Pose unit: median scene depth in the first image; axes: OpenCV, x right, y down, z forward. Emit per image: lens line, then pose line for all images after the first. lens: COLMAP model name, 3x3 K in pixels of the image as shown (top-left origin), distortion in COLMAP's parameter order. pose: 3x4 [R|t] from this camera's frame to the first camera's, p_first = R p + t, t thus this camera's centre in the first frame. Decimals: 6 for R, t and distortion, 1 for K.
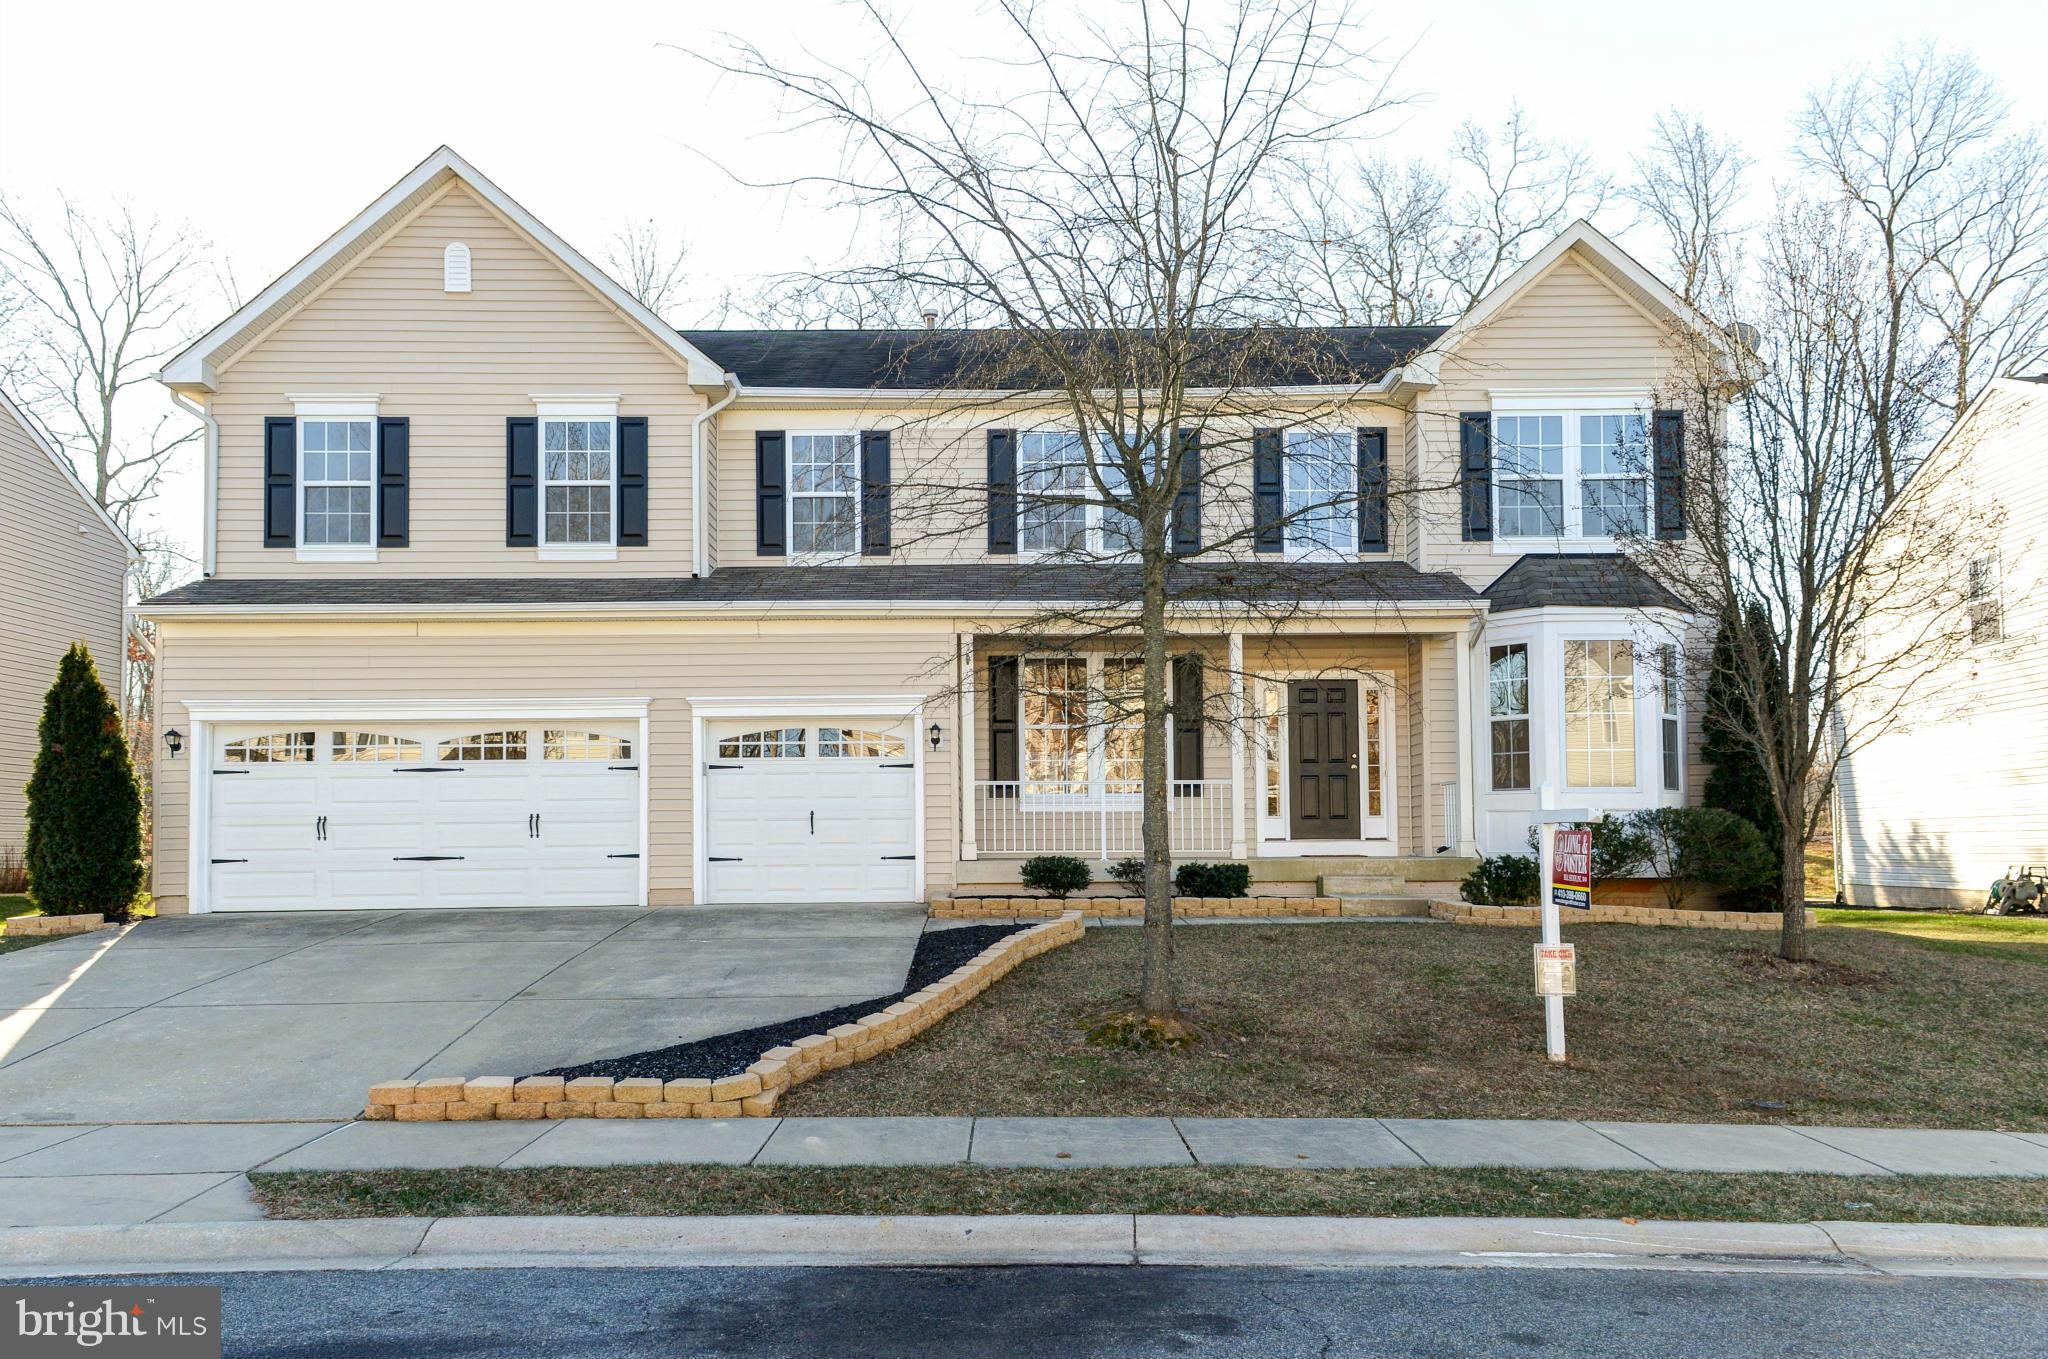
lens RADIAL K [[1751.1, 0, 1024.0], [0, 1751.1, 679.5], [0, 0, 1]] dist [0.072735, 0.002892]
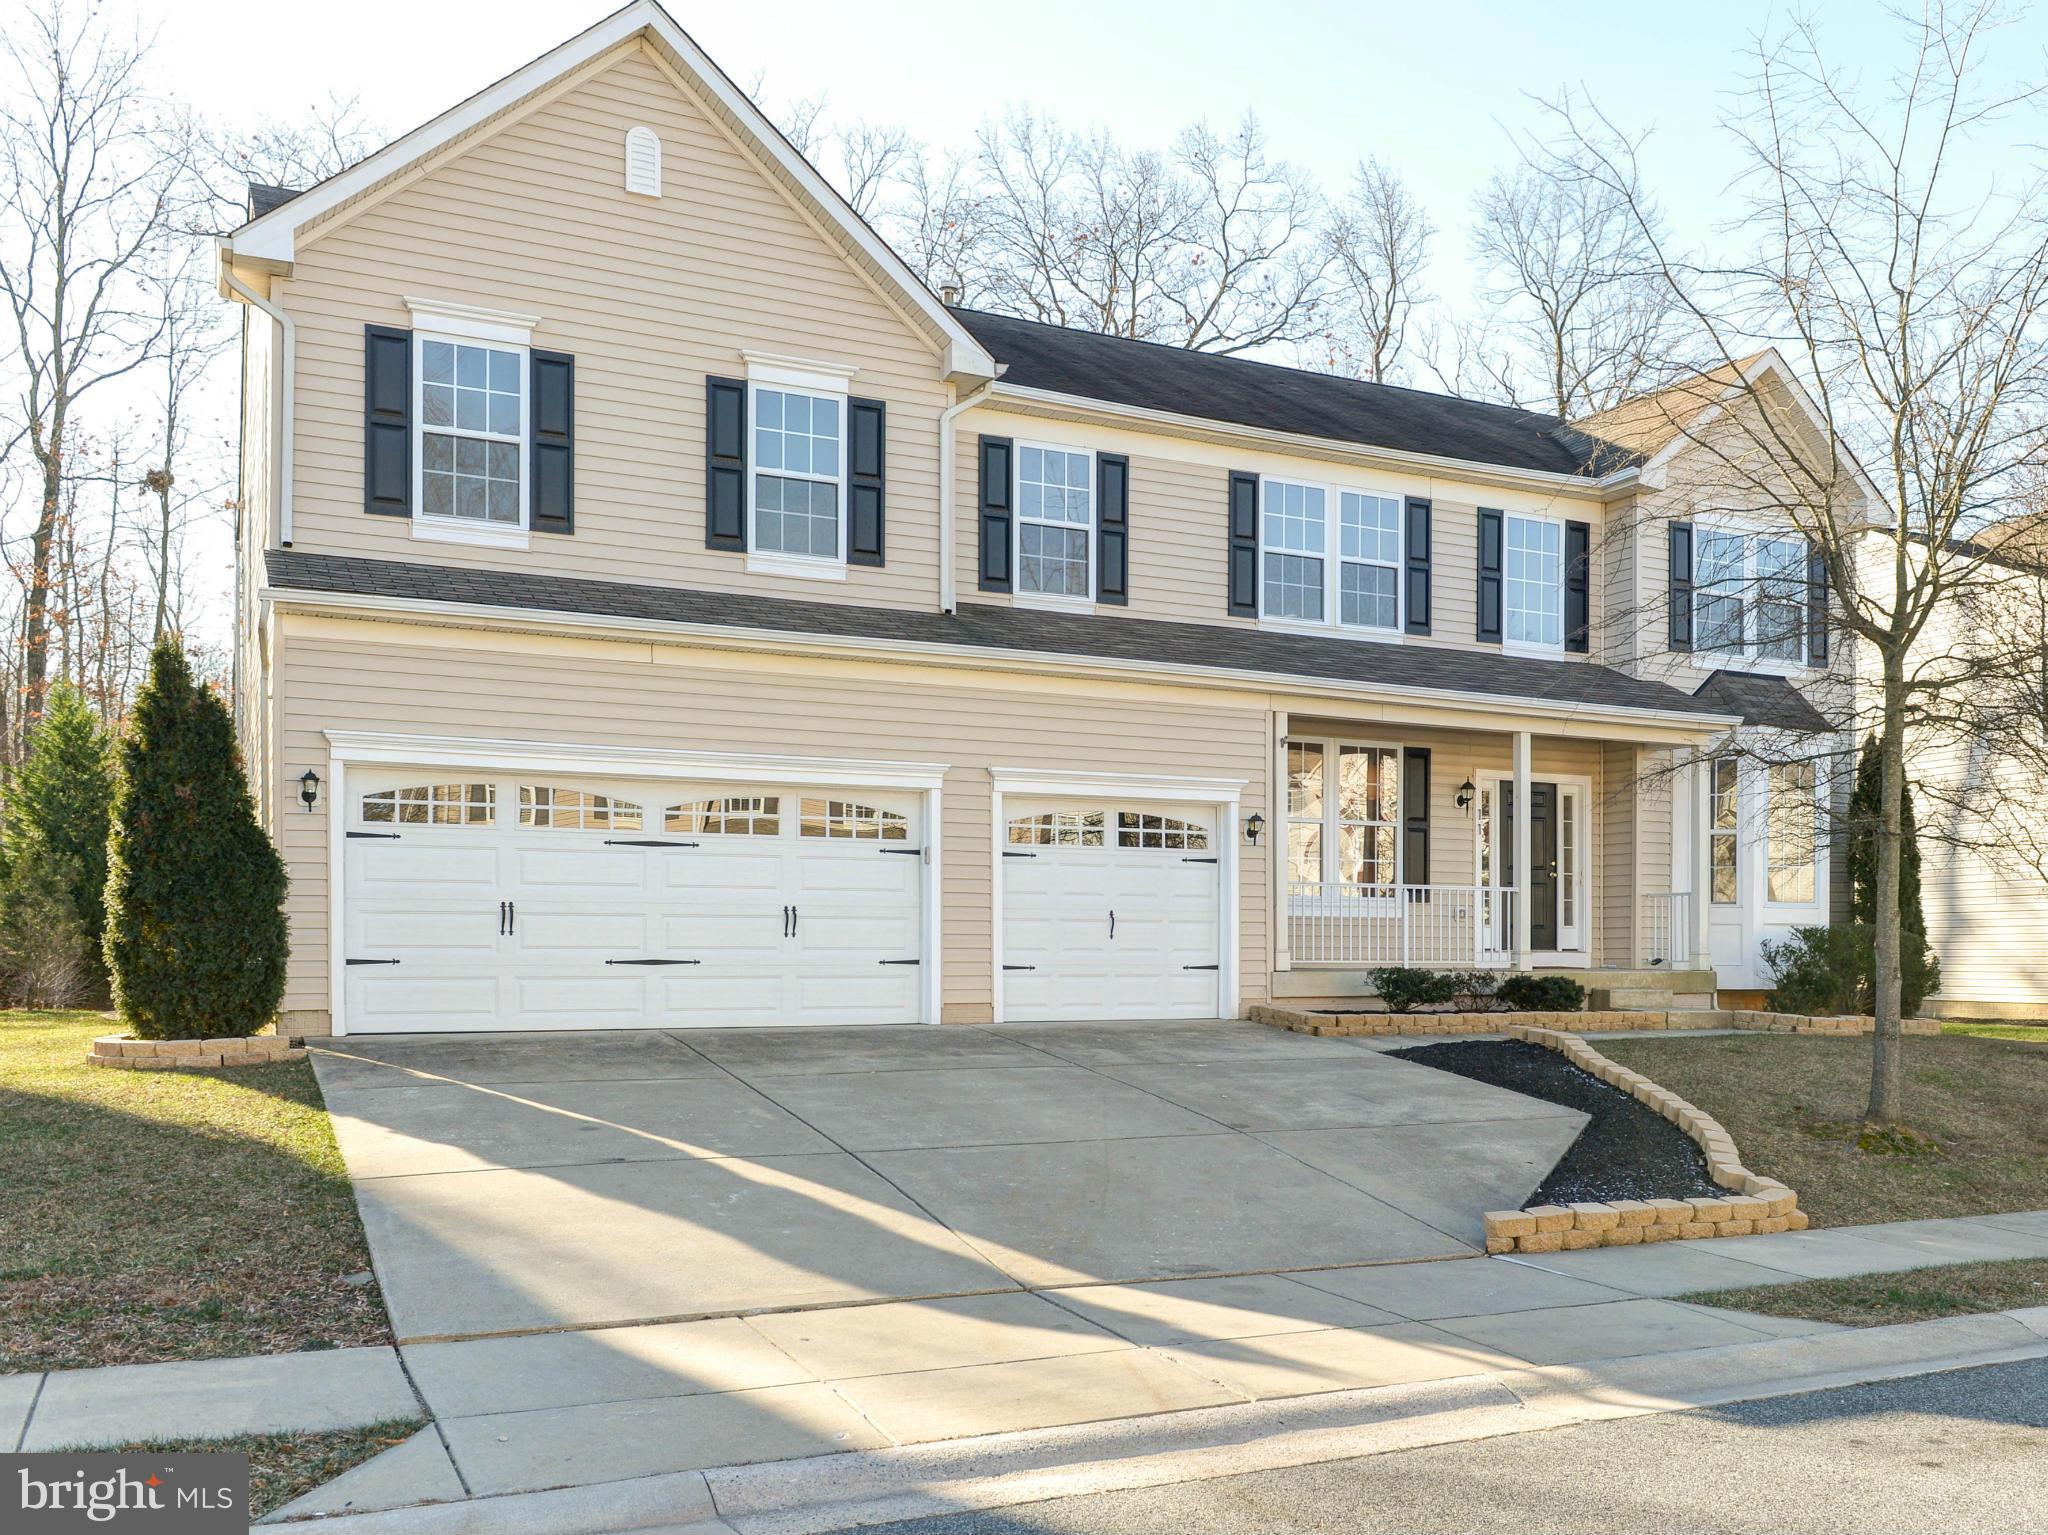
lens RADIAL K [[2688.5, 0, 1024.0], [0, 2688.5, 767.5], [0, 0, 1]] dist [-0.000313, 0.010971]
pose [[0.801783, 0.050563, 0.595473, -0.873453], [-0.064968, 0.997884, 0.002743, 0.005674], [-0.594074, -0.040886, 0.803371, -0.002596]]
